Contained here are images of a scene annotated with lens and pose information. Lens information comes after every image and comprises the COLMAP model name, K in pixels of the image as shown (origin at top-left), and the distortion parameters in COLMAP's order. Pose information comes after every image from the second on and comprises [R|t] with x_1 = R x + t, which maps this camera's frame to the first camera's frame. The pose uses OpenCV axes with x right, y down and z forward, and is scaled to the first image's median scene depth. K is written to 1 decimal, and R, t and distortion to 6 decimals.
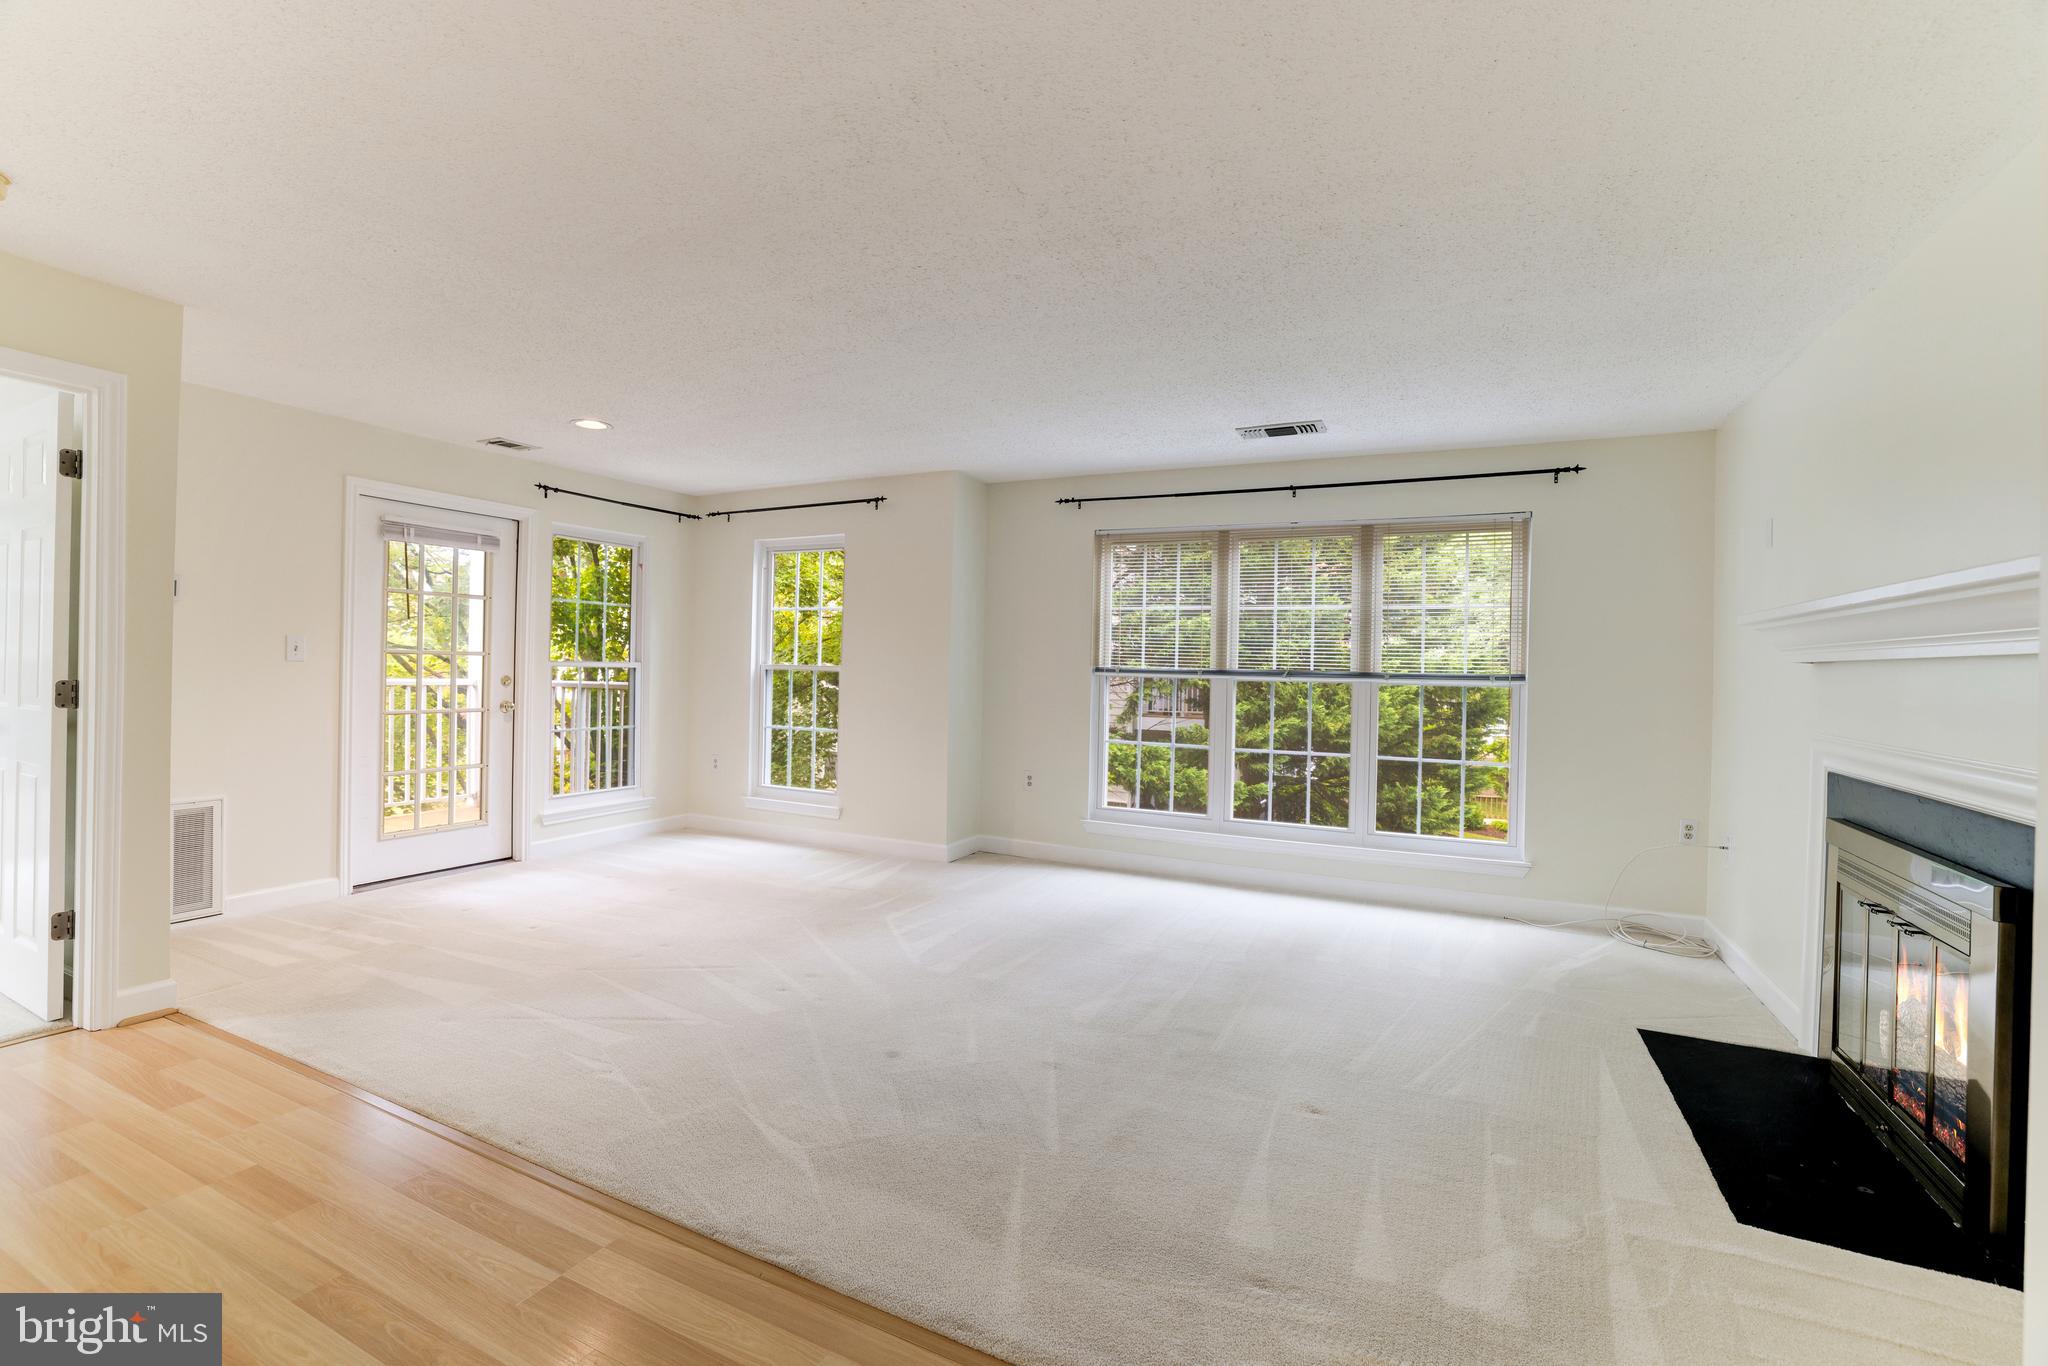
lens RADIAL K [[889.0, 0, 1022.3], [0, 889.0, 668.7], [0, 0, 1]] dist [-0.049620, 0.018754]
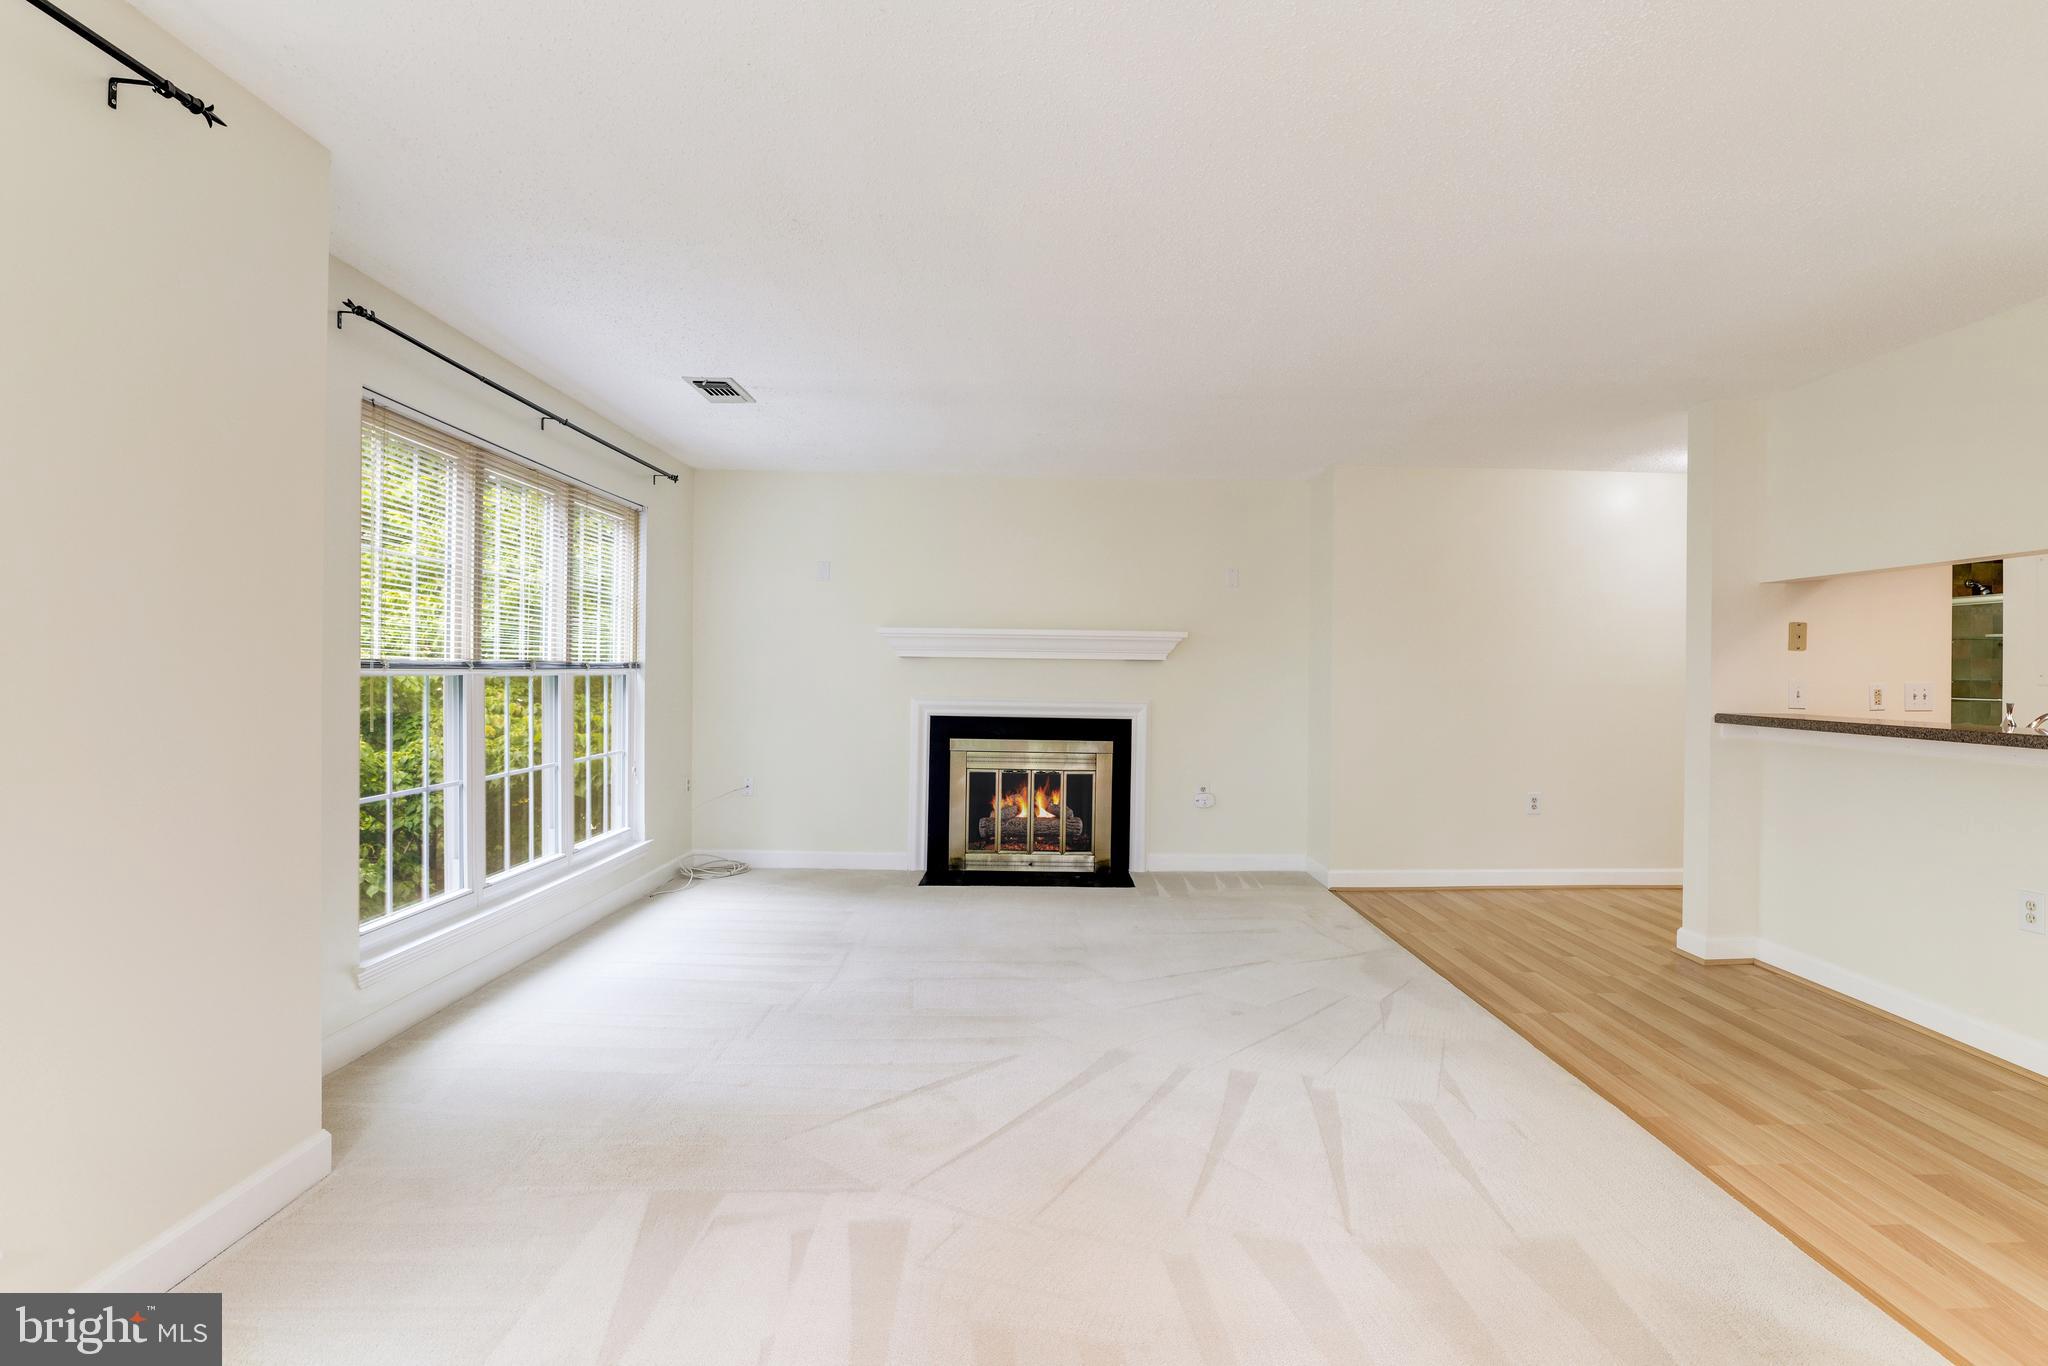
lens RADIAL K [[1047.5, 0, 1075.9], [0, 1047.5, 663.4], [0, 0, 1]] dist [-0.051347, 0.019310]
pose [[-0.474373, -0.020824, 0.880078, -0.754441], [-0.020394, 0.999712, 0.012663, -0.018321], [-0.880088, -0.011942, -0.474661, 1.124727]]
